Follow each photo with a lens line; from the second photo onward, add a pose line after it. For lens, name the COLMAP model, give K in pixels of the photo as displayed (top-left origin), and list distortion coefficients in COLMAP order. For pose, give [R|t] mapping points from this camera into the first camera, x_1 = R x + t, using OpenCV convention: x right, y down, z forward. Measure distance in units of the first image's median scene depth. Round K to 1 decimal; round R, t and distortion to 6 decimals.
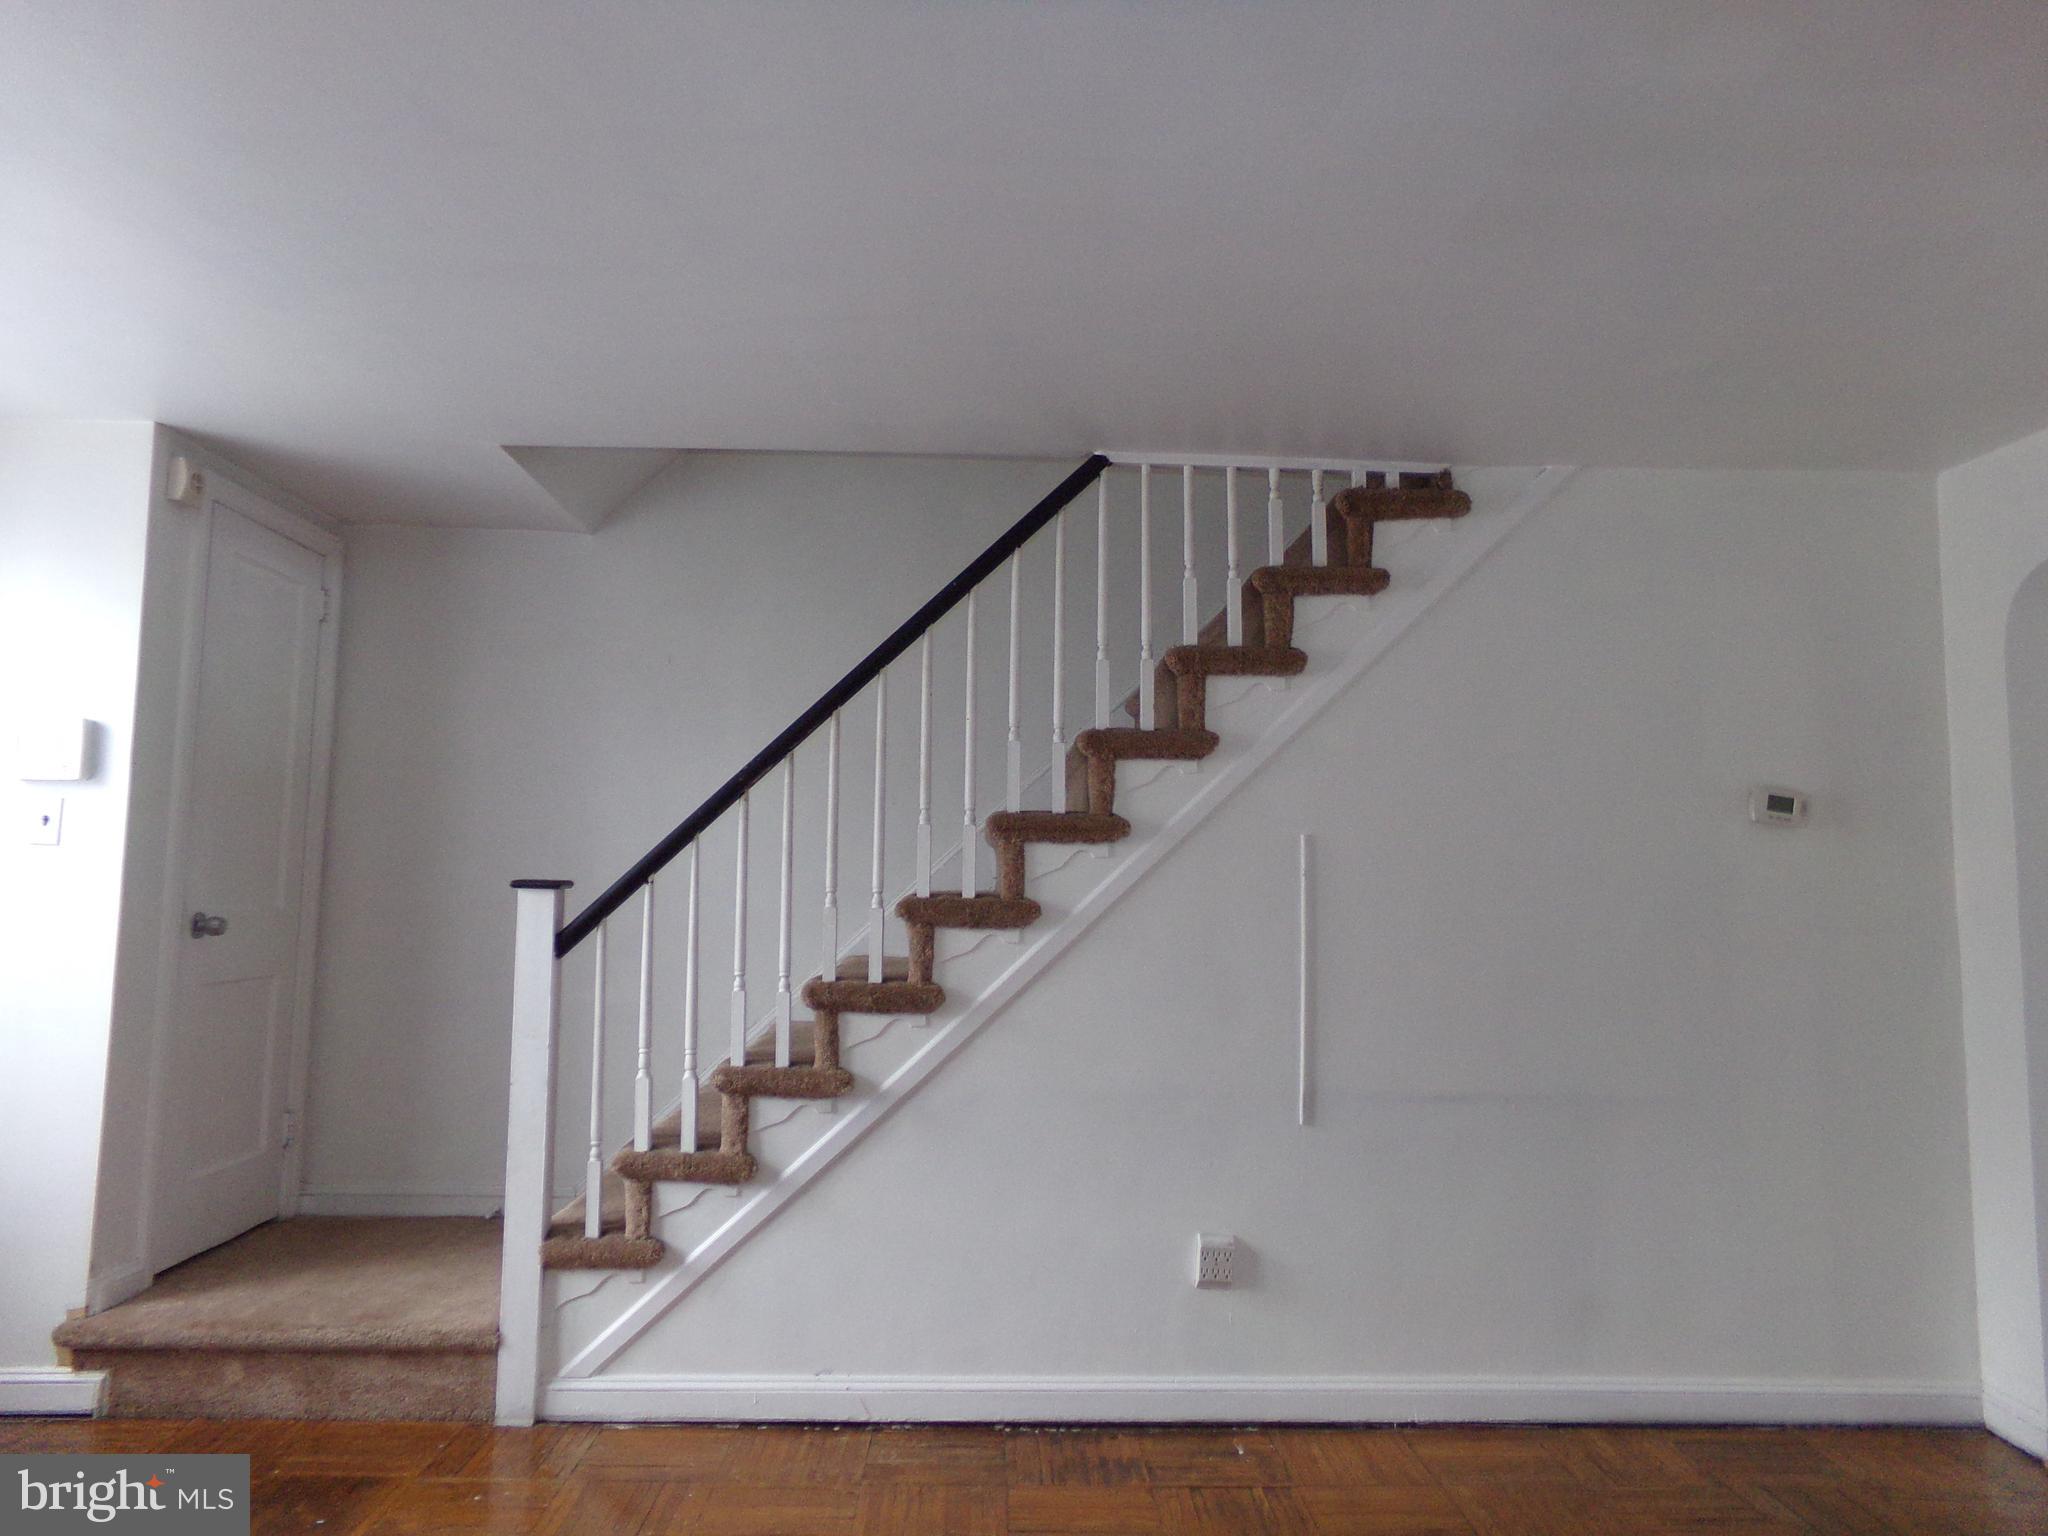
lens RADIAL K [[1412.4, 0, 1018.9], [0, 1412.4, 766.5], [0, 0, 1]] dist [-0.024448, 0.067920]
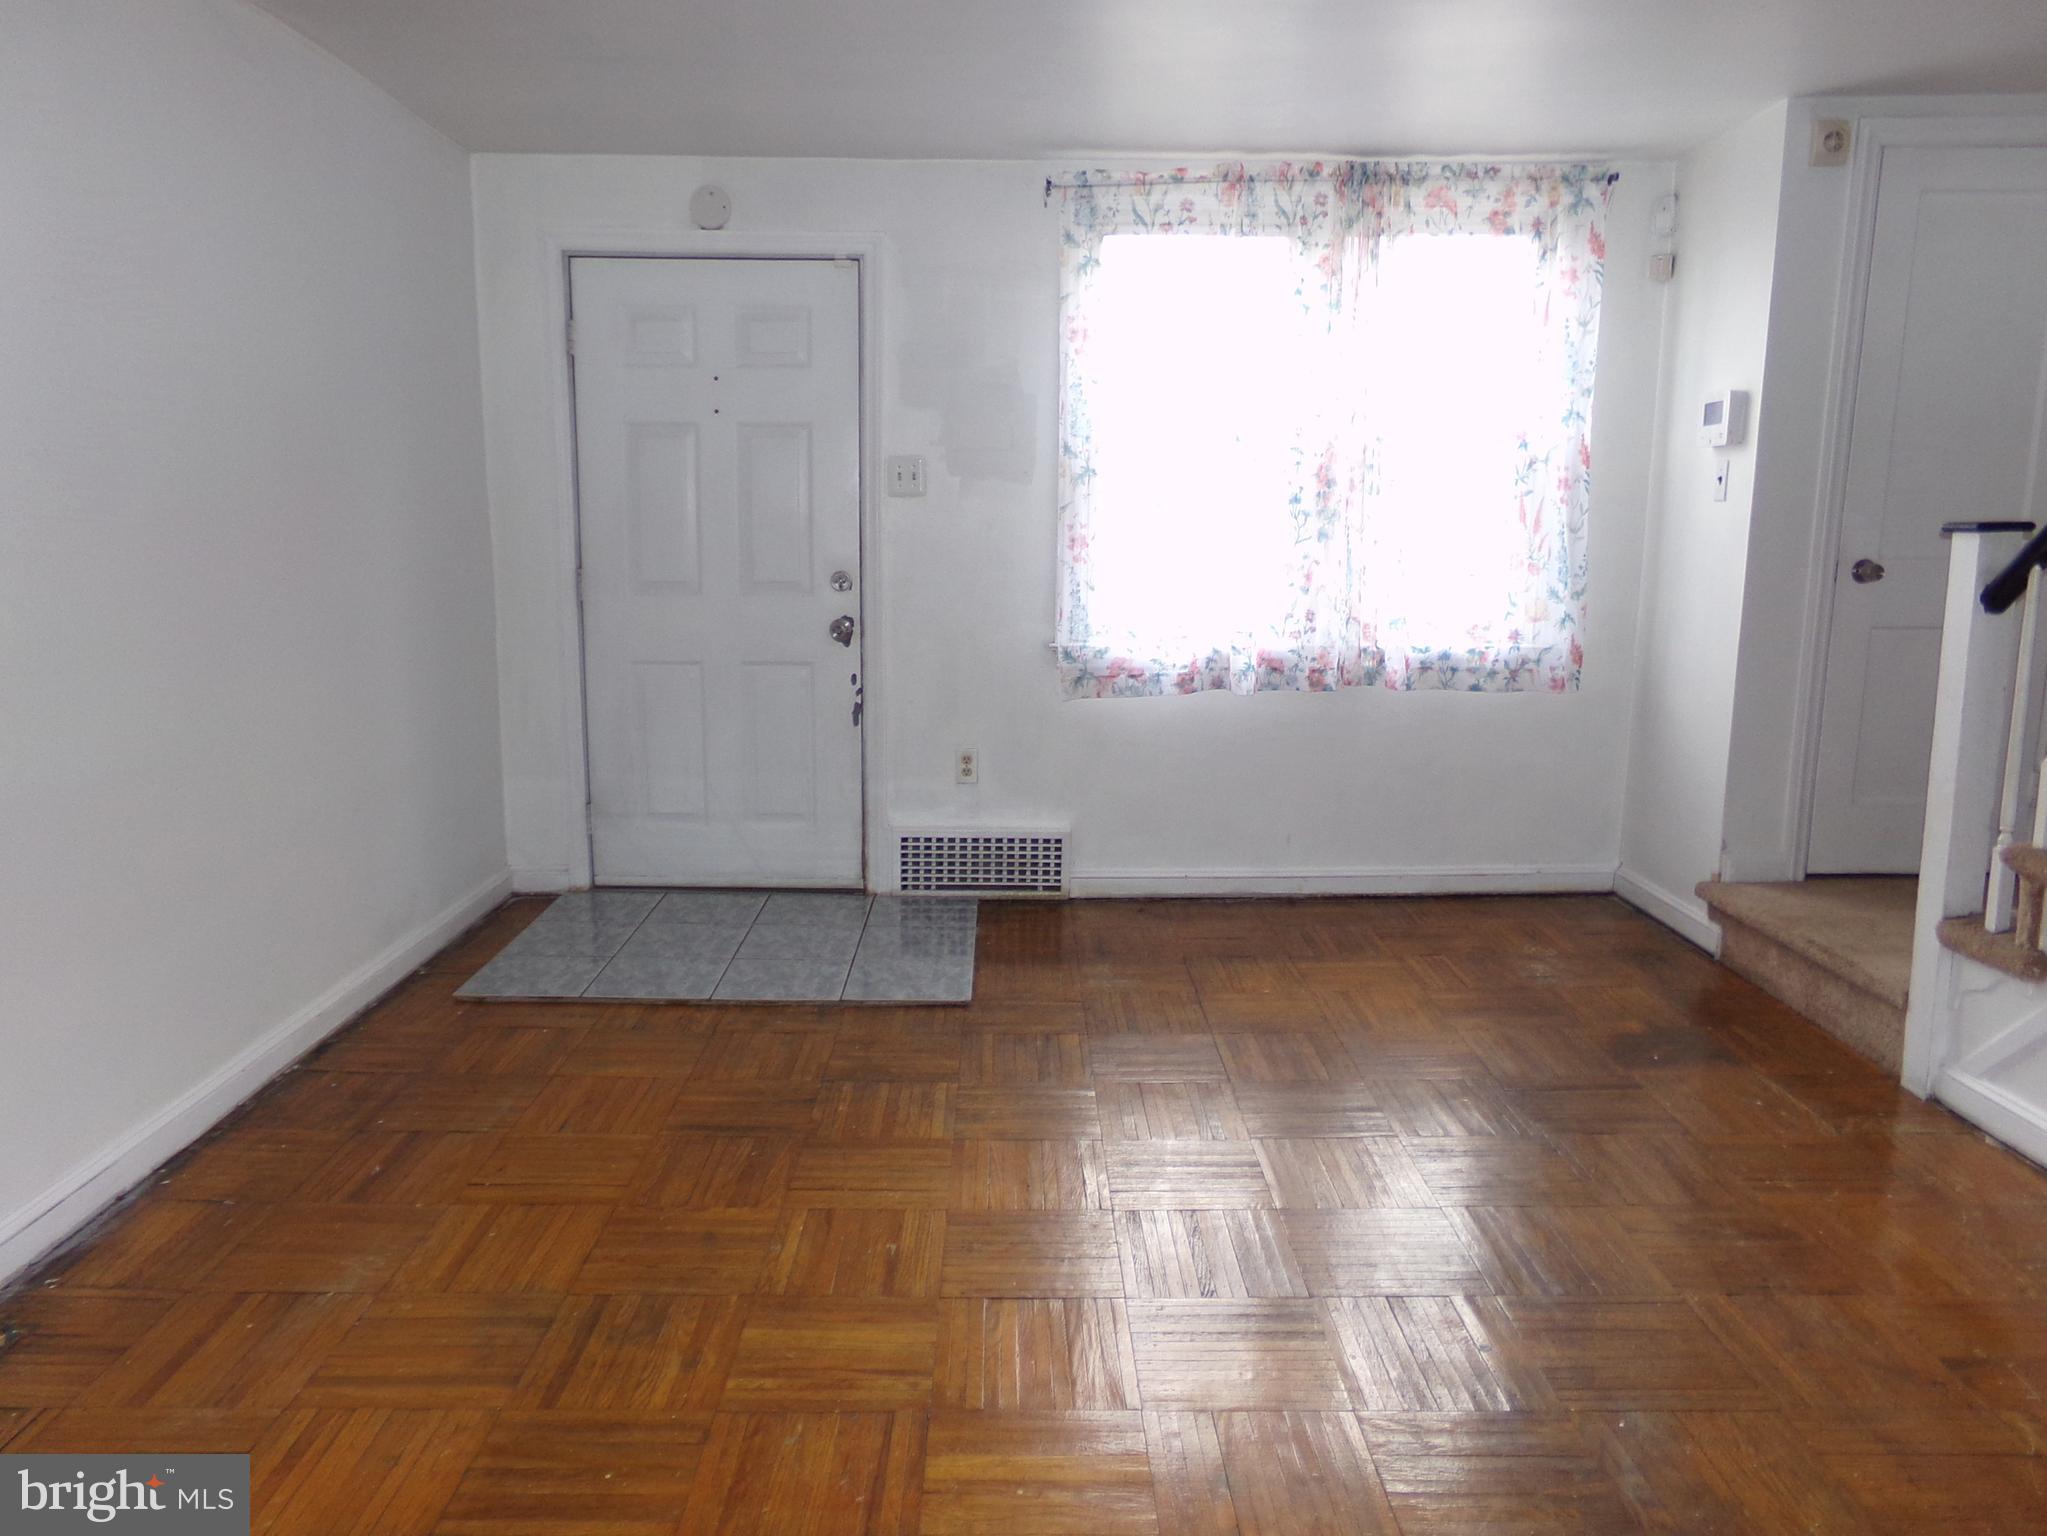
lens RADIAL K [[1463.4, 0, 1020.0], [0, 1463.4, 757.3], [0, 0, 1]] dist [-0.153214, 0.349078]
pose [[-0.010085, 0.147383, -0.989028, 0.570996], [0.069778, 0.986771, 0.146335, 0.054210], [0.997512, -0.067537, -0.020235, 0.421687]]
